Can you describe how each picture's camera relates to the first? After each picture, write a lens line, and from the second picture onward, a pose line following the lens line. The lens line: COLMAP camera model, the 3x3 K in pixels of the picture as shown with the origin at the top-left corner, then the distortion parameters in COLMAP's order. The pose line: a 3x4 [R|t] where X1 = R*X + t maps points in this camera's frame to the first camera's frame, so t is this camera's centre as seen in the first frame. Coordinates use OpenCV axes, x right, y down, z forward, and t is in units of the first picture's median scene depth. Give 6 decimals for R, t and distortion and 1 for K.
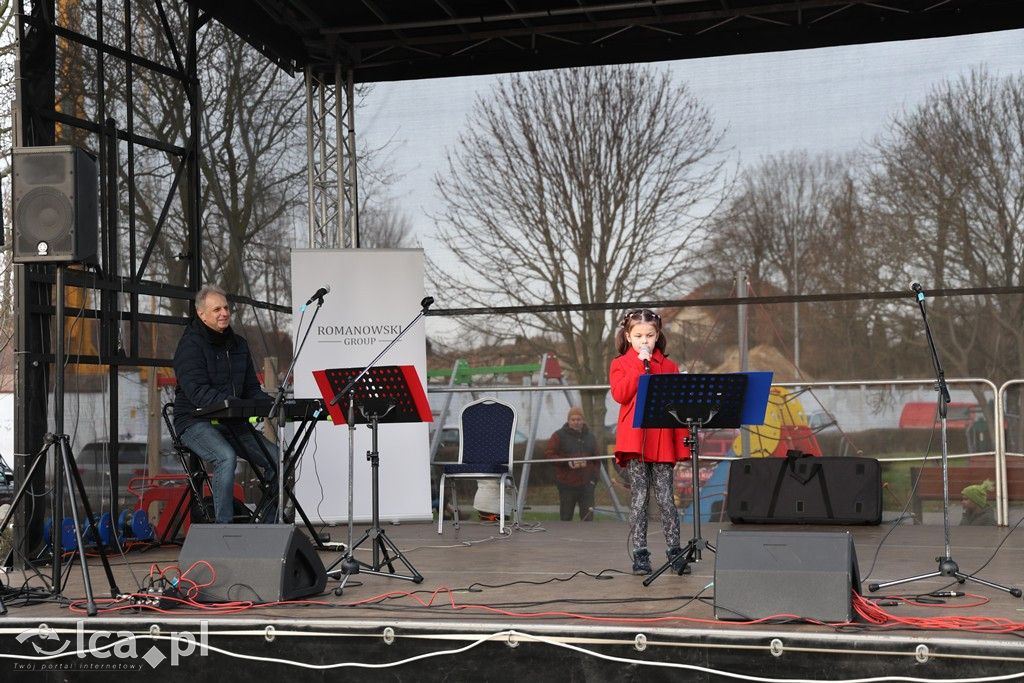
lens RADIAL K [[2693.7, 0, 512.0], [0, 2693.7, 341.5], [0, 0, 1]] dist [0.722490, 0.183803]
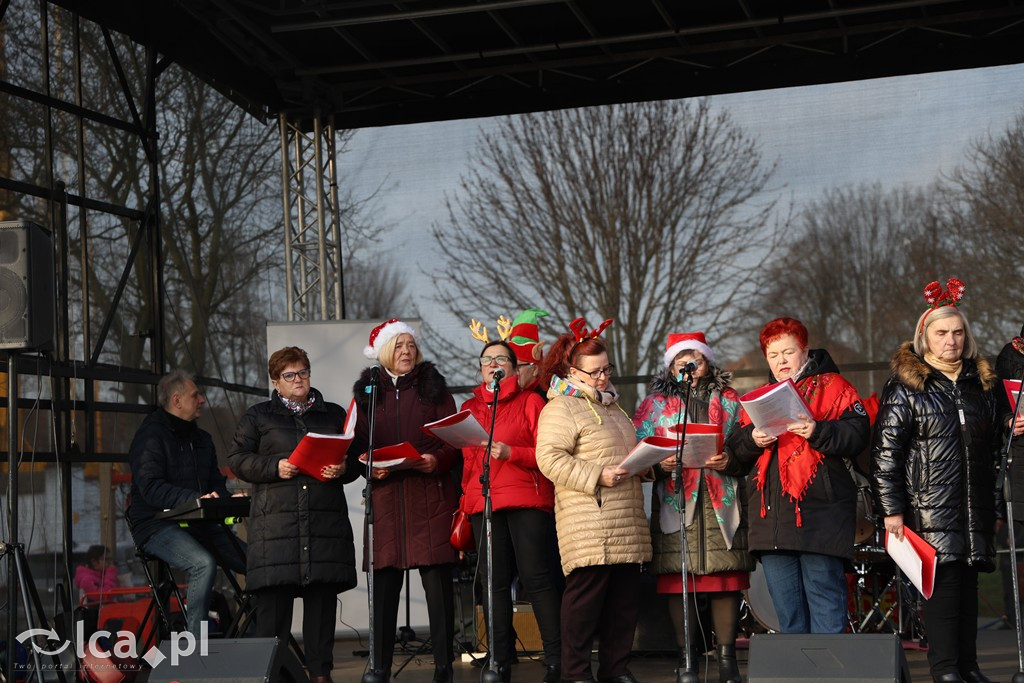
lens RADIAL K [[2693.7, 0, 512.0], [0, 2693.7, 341.5], [0, 0, 1]] dist [0.722490, 0.183803]
pose [[0.999774, -0.020914, 0.003890, -0.007647], [0.021034, 0.999196, -0.034117, 0.004068], [-0.003173, 0.034191, 0.999410, 0.157736]]
